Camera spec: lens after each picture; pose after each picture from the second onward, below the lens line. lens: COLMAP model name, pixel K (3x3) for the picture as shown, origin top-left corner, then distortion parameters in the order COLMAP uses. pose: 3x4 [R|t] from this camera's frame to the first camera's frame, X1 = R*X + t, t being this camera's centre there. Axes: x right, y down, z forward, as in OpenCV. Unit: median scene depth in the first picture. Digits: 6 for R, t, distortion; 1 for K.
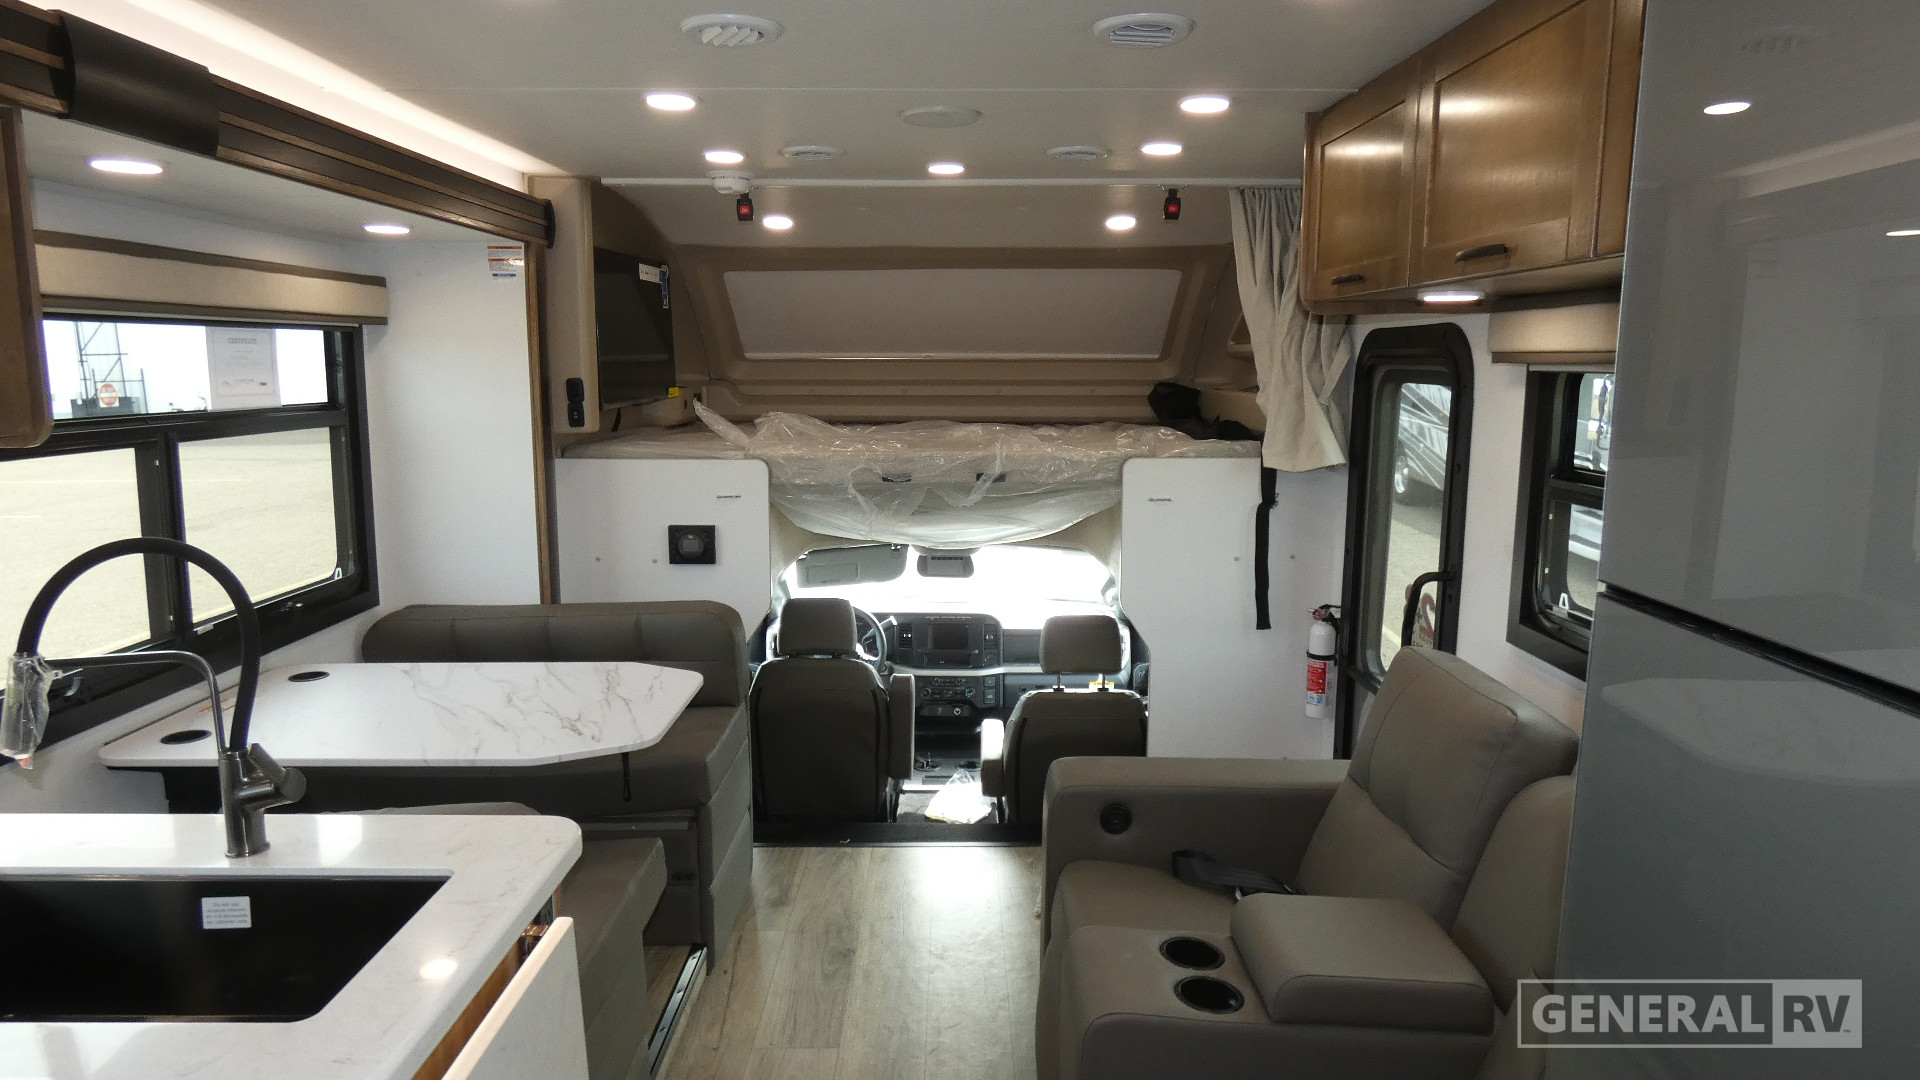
lens RADIAL K [[1149.2, 0, 955.6], [0, 1149.2, 534.6], [0, 0, 1]] dist [-0.003679, 0.001812]
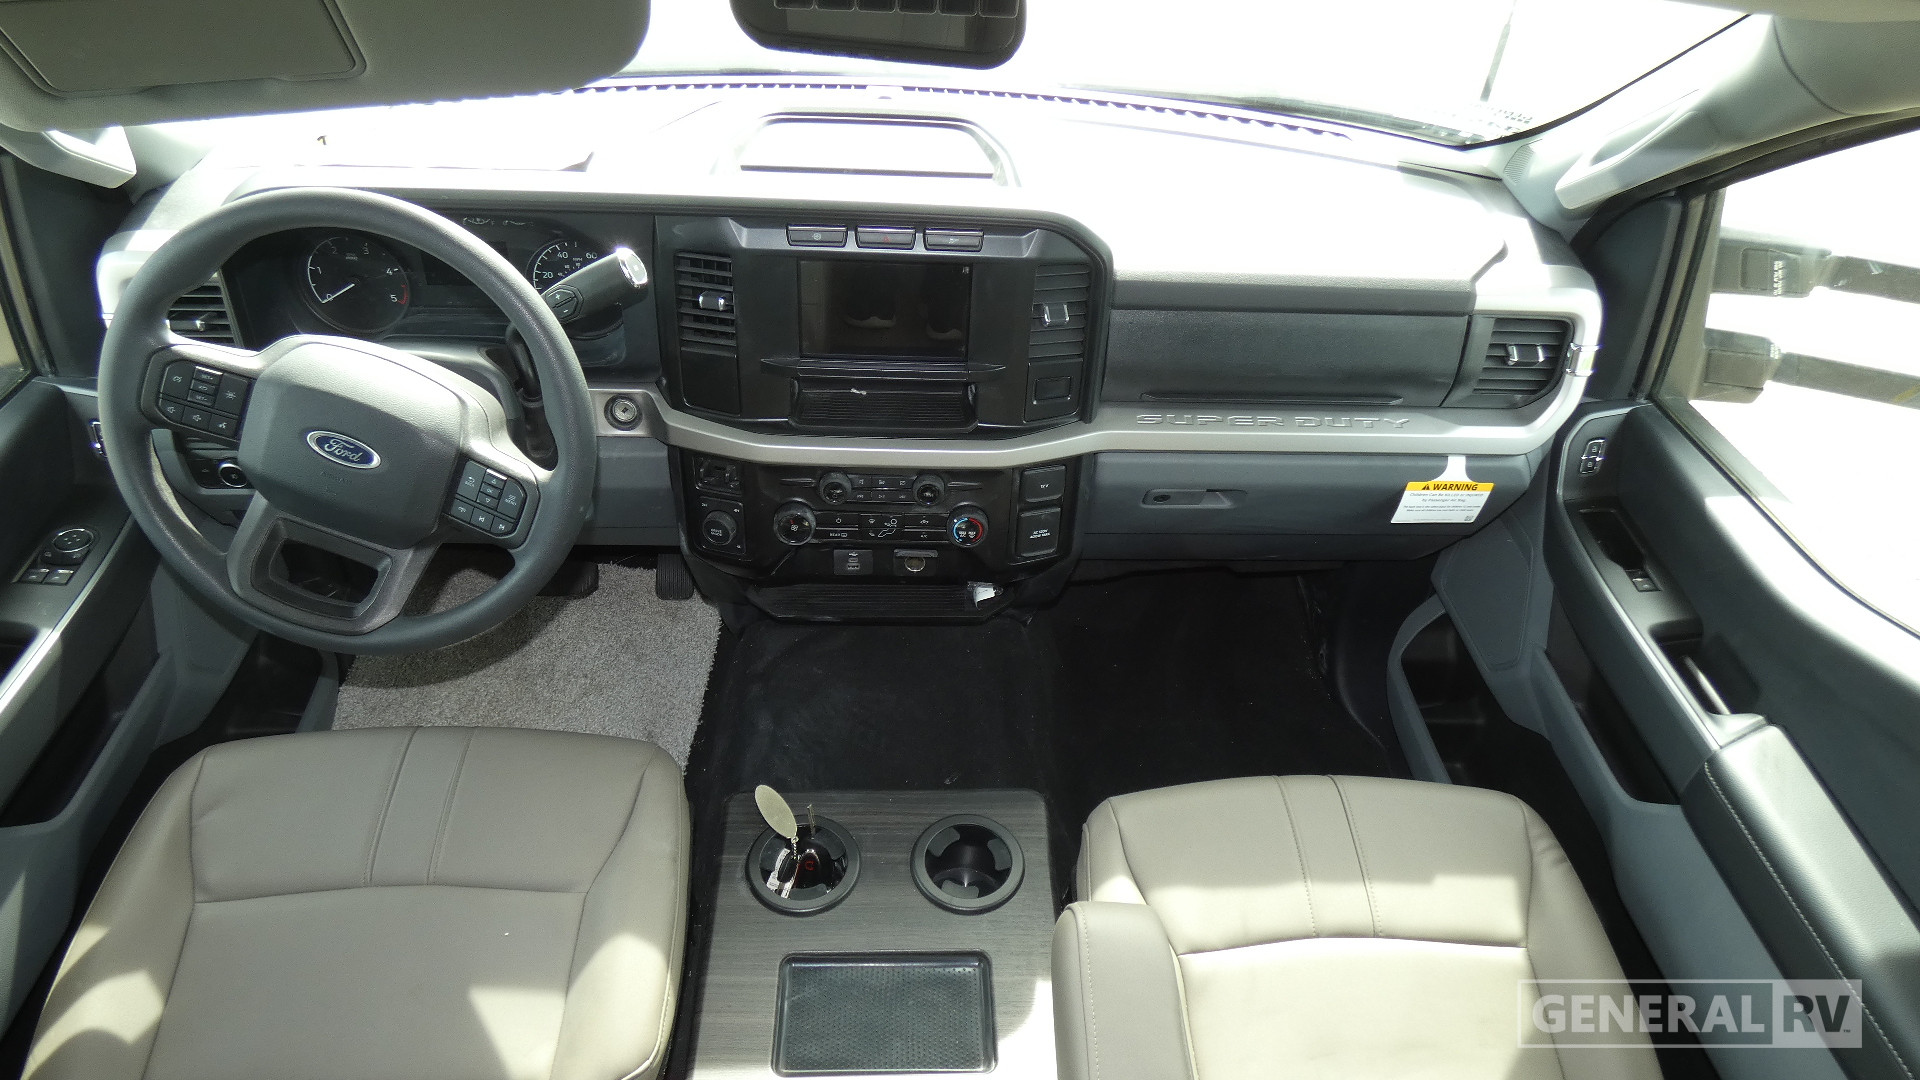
lens RADIAL K [[1146.2, 0, 956.1], [0, 1146.2, 537.0], [0, 0, 1]] dist [-0.007750, -0.000901]
pose [[0.997291, 0.005489, 0.073348, -0.013696], [-0.042901, 0.853429, 0.519440, 0.006771], [-0.059746, -0.521180, 0.851353, 1.213468]]
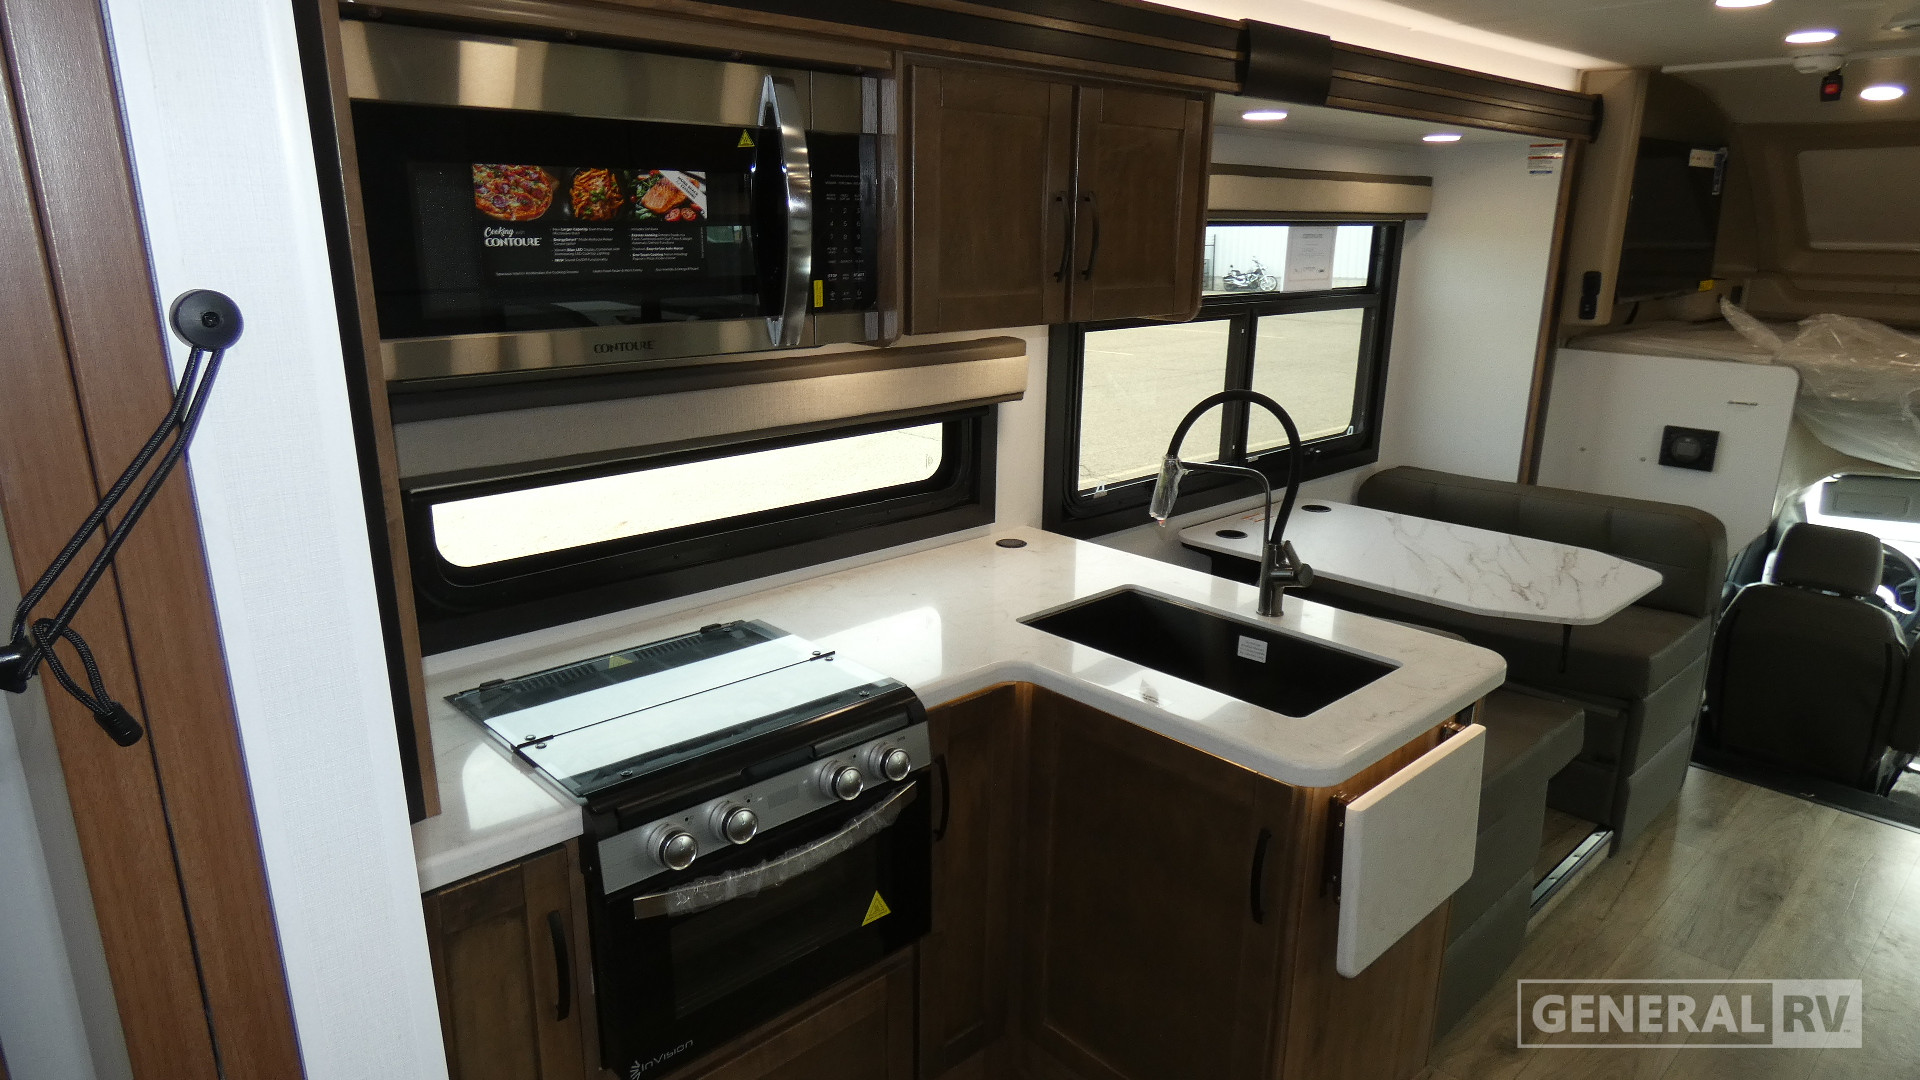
lens RADIAL K [[1146.2, 0, 956.1], [0, 1146.2, 537.0], [0, 0, 1]] dist [-0.007750, -0.000901]
pose [[0.677835, 0.196296, -0.708524, 0.057992], [-0.114516, 0.980126, 0.161988, -0.003881], [0.726240, -0.028664, 0.686843, -0.134085]]
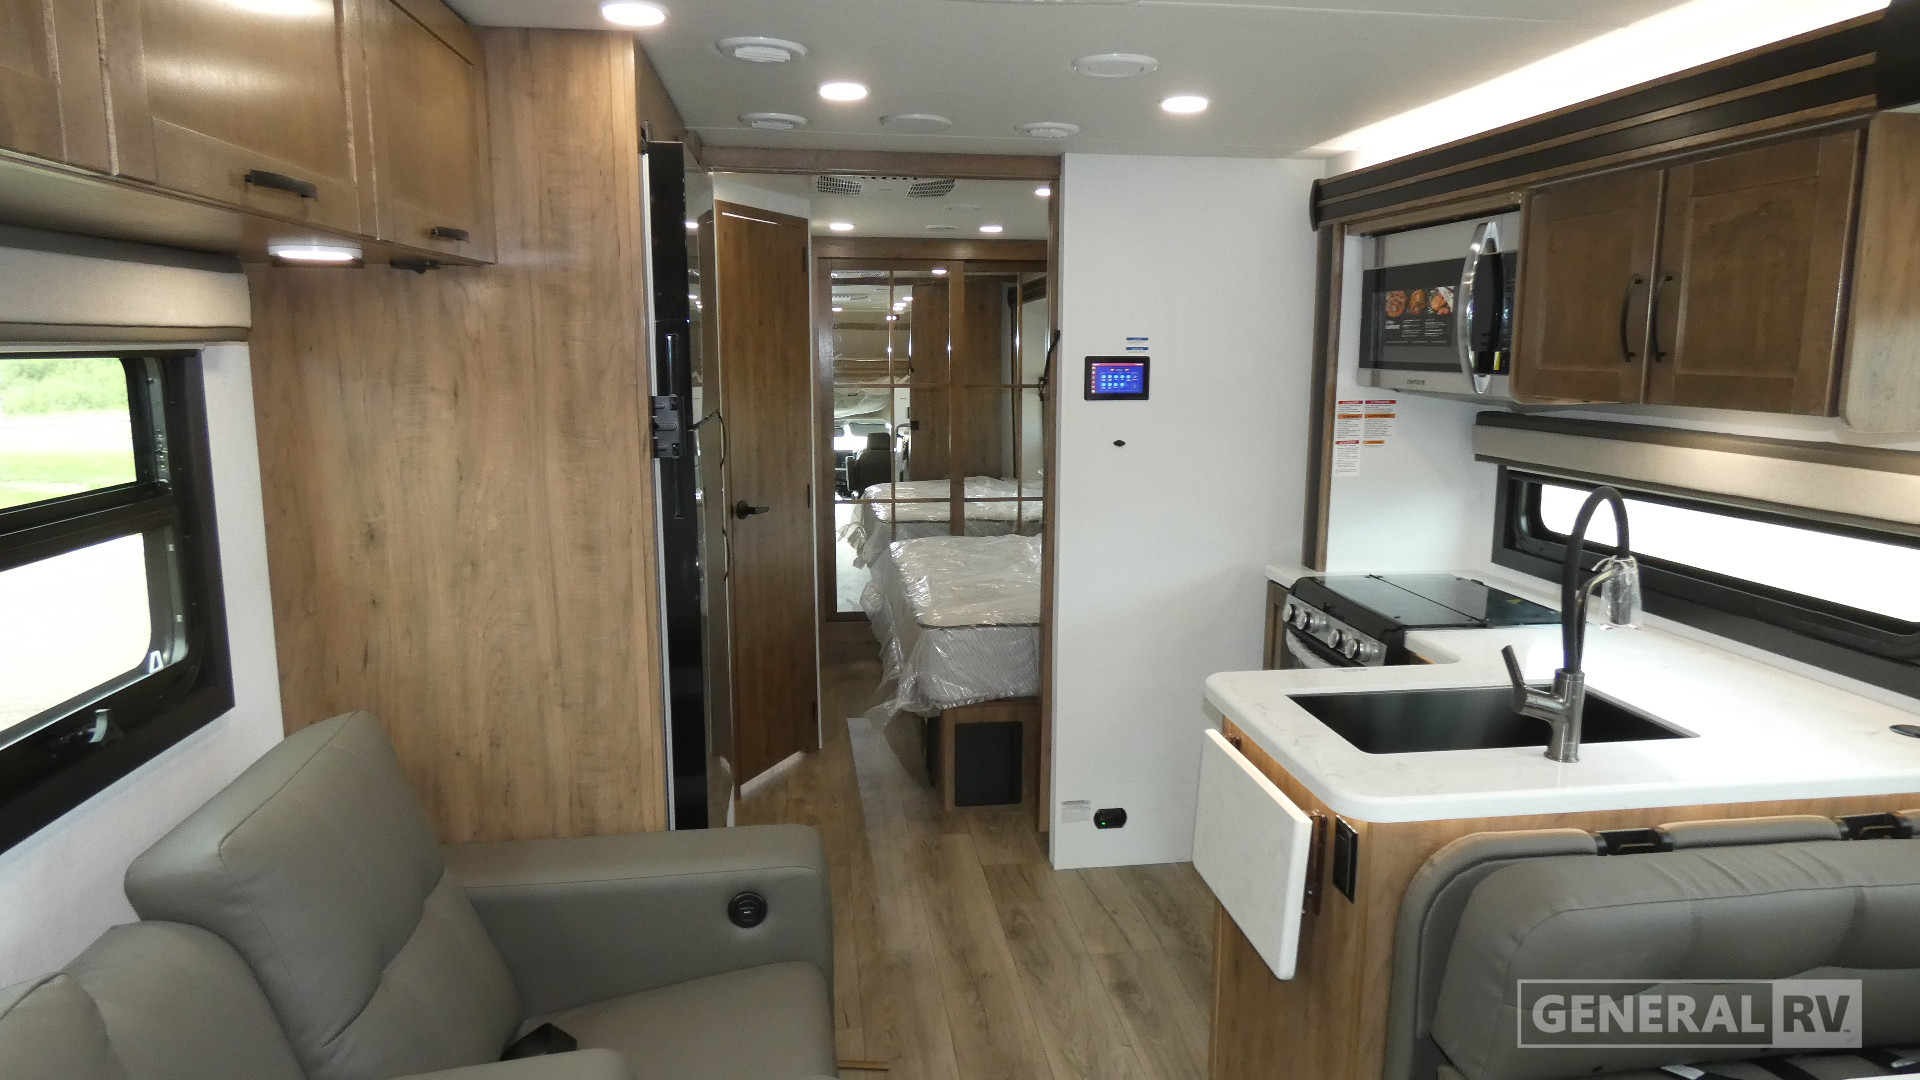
lens RADIAL K [[1149.2, 0, 955.6], [0, 1149.2, 534.6], [0, 0, 1]] dist [-0.003679, 0.001812]
pose [[-0.992224, 0.016061, -0.123422, 0.077774], [-0.022935, 0.951065, 0.308139, -0.146058], [0.122332, 0.308574, -0.943301, 0.958656]]
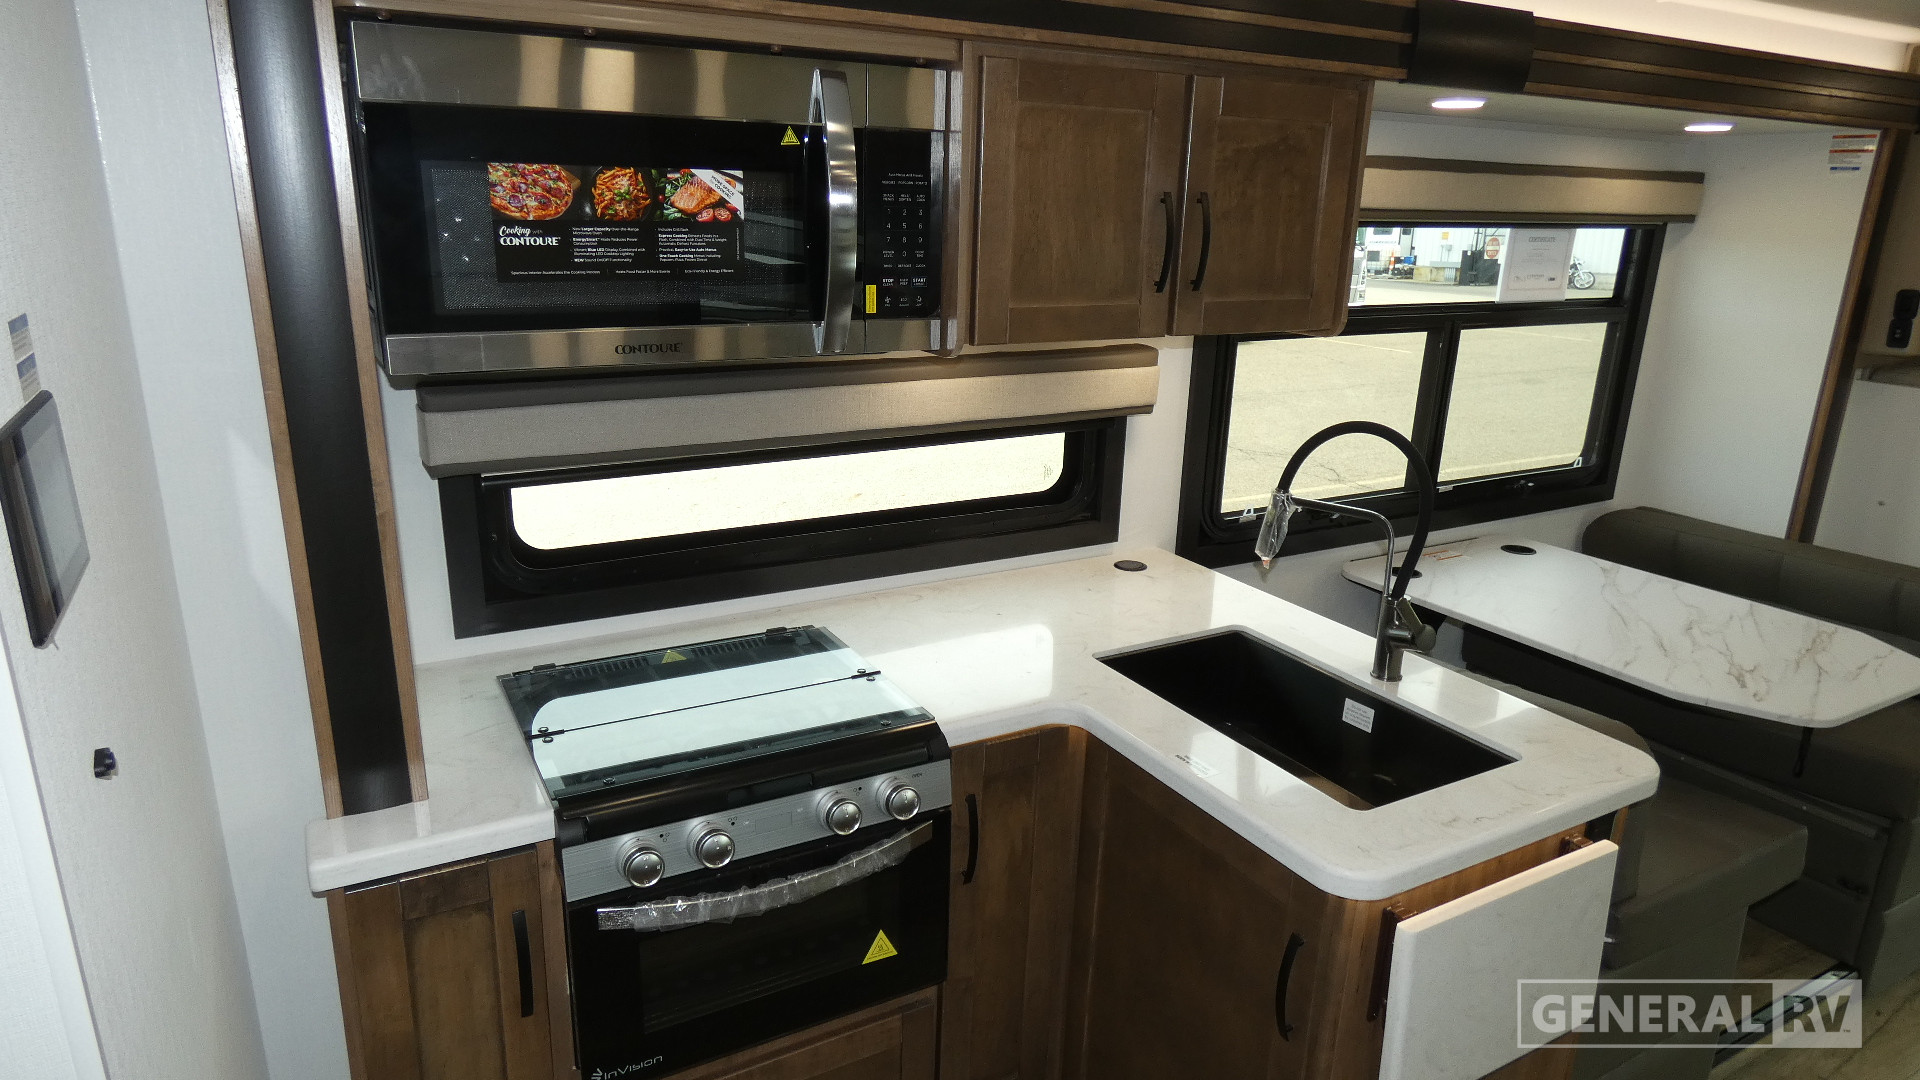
lens RADIAL K [[1149.2, 0, 955.6], [0, 1149.2, 534.6], [0, 0, 1]] dist [-0.003679, 0.001812]
pose [[0.485657, 0.253691, -0.836528, 0.085292], [-0.151950, 0.966893, 0.205010, -0.031222], [0.860842, 0.027546, 0.508126, -0.030119]]
